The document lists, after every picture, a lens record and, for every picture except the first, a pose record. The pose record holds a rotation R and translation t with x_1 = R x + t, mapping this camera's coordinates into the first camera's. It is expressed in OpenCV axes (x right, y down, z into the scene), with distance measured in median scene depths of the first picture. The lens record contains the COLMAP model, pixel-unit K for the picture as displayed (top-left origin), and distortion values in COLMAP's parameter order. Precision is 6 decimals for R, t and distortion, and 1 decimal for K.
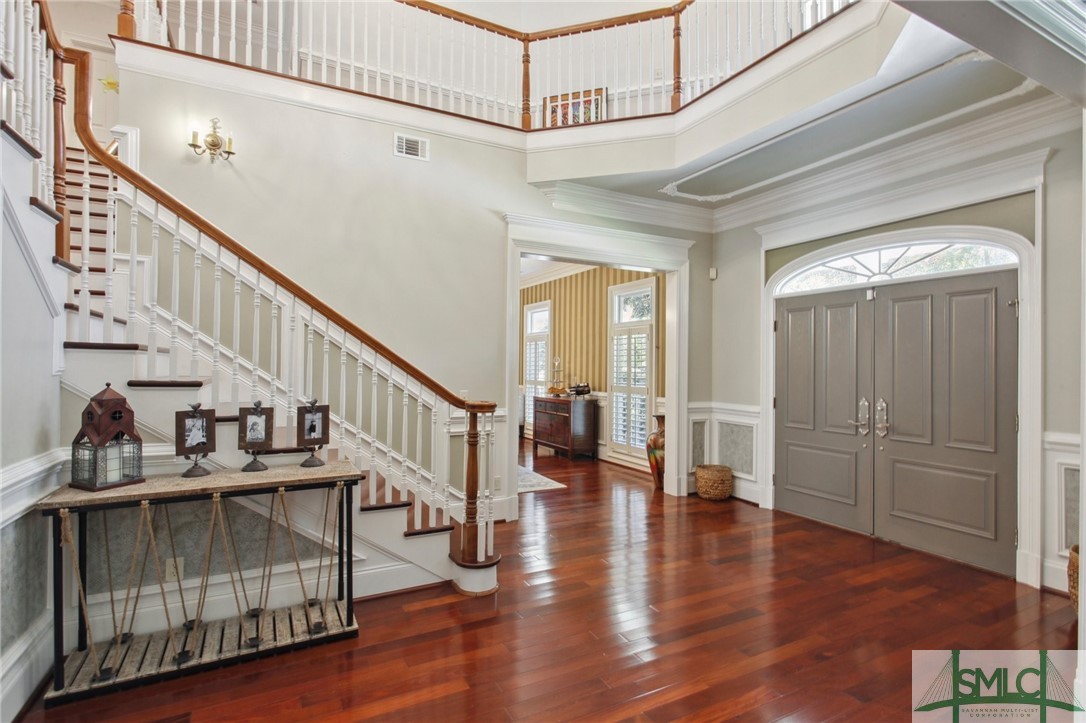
lens RADIAL K [[525.0, 0, 538.0], [0, 525.0, 362.7], [0, 0, 1]] dist [-0.004455, 0.001877]
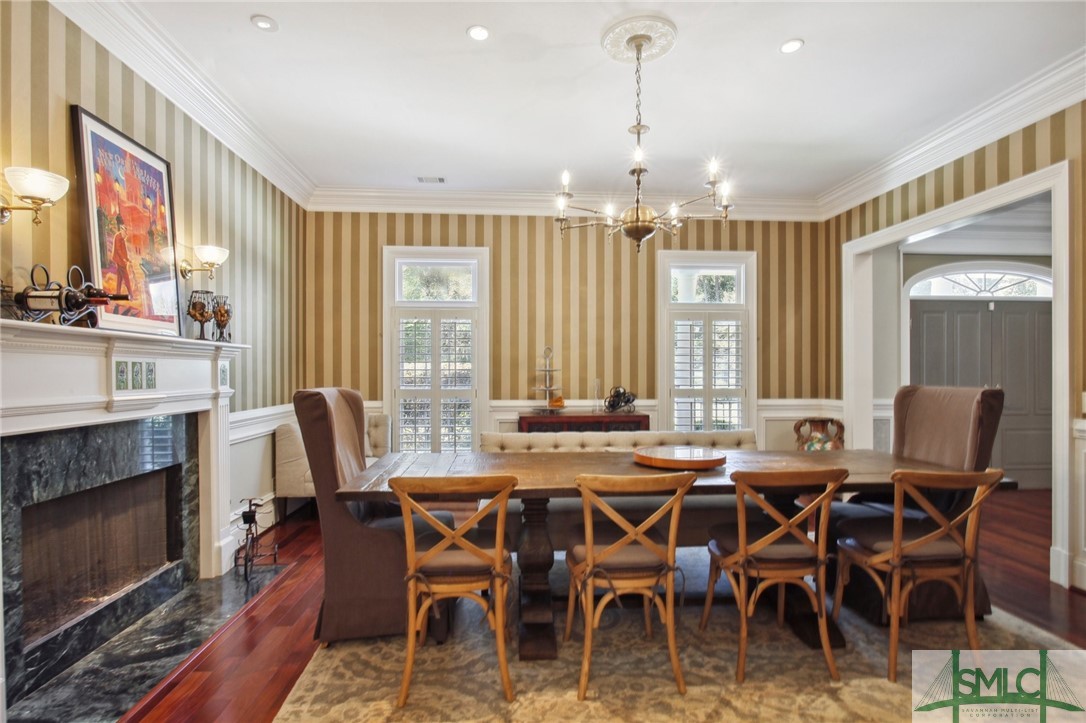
lens RADIAL K [[525.0, 0, 538.5], [0, 525.0, 366.9], [0, 0, 1]] dist [-0.004455, 0.001877]
pose [[0.415341, -0.006130, 0.909645, -0.970134], [-0.004692, 0.999950, 0.008881, 0.014064], [-0.909654, -0.007957, 0.415291, 1.410027]]
